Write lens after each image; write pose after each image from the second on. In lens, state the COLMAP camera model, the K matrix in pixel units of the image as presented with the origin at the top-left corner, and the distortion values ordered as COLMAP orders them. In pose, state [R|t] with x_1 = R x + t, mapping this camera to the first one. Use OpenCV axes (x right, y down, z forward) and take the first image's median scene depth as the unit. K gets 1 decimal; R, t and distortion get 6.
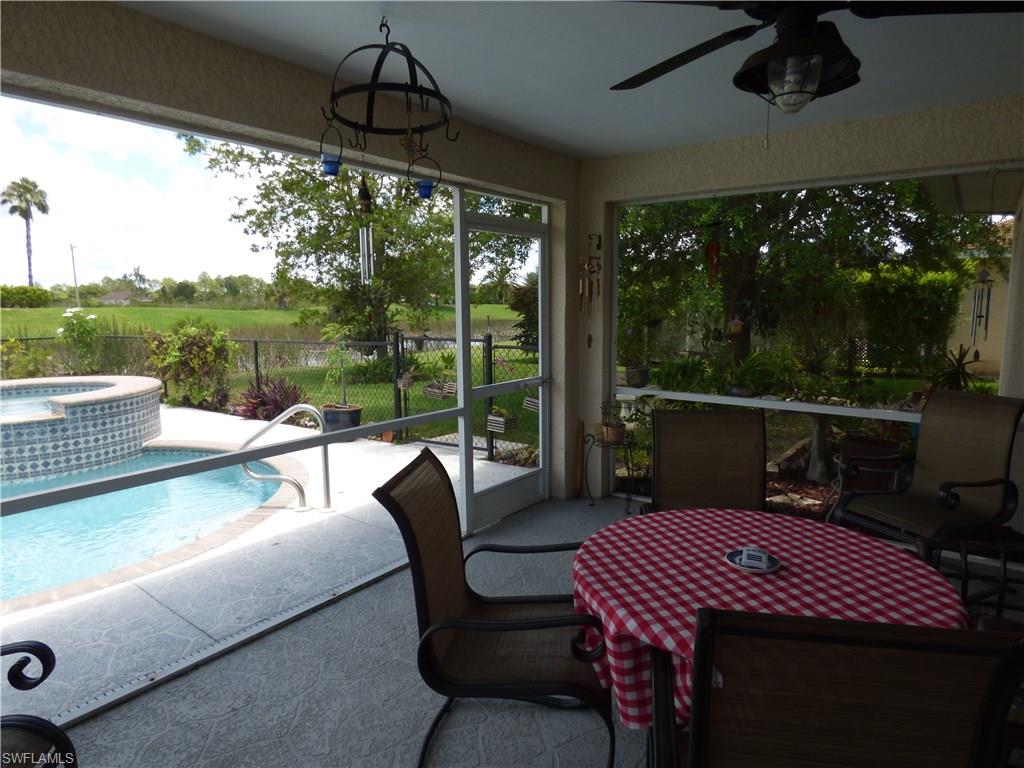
lens RADIAL K [[635.8, 0, 512.0], [0, 635.8, 384.0], [0, 0, 1]] dist [-0.000877, -0.002689]
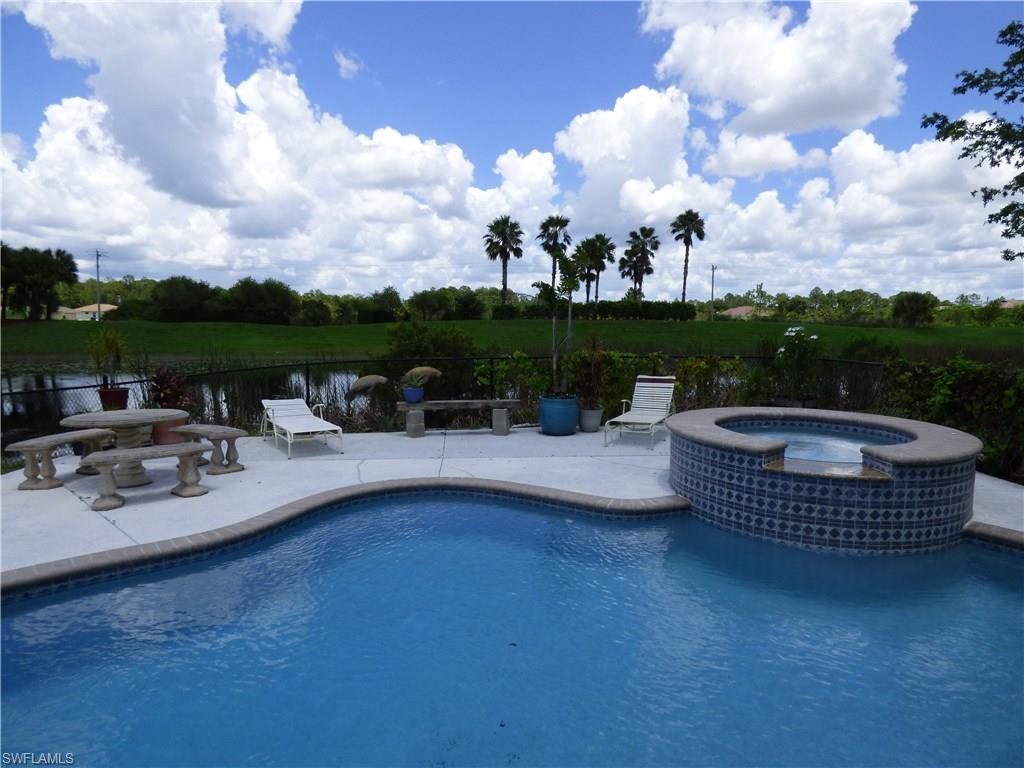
lens RADIAL K [[635.8, 0, 512.0], [0, 635.8, 384.0], [0, 0, 1]] dist [-0.000877, -0.002689]
pose [[0.635299, 0.096178, -0.766254, -0.392711], [-0.114659, 0.992965, 0.029570, -0.028541], [0.763707, 0.069072, 0.641857, 0.149151]]
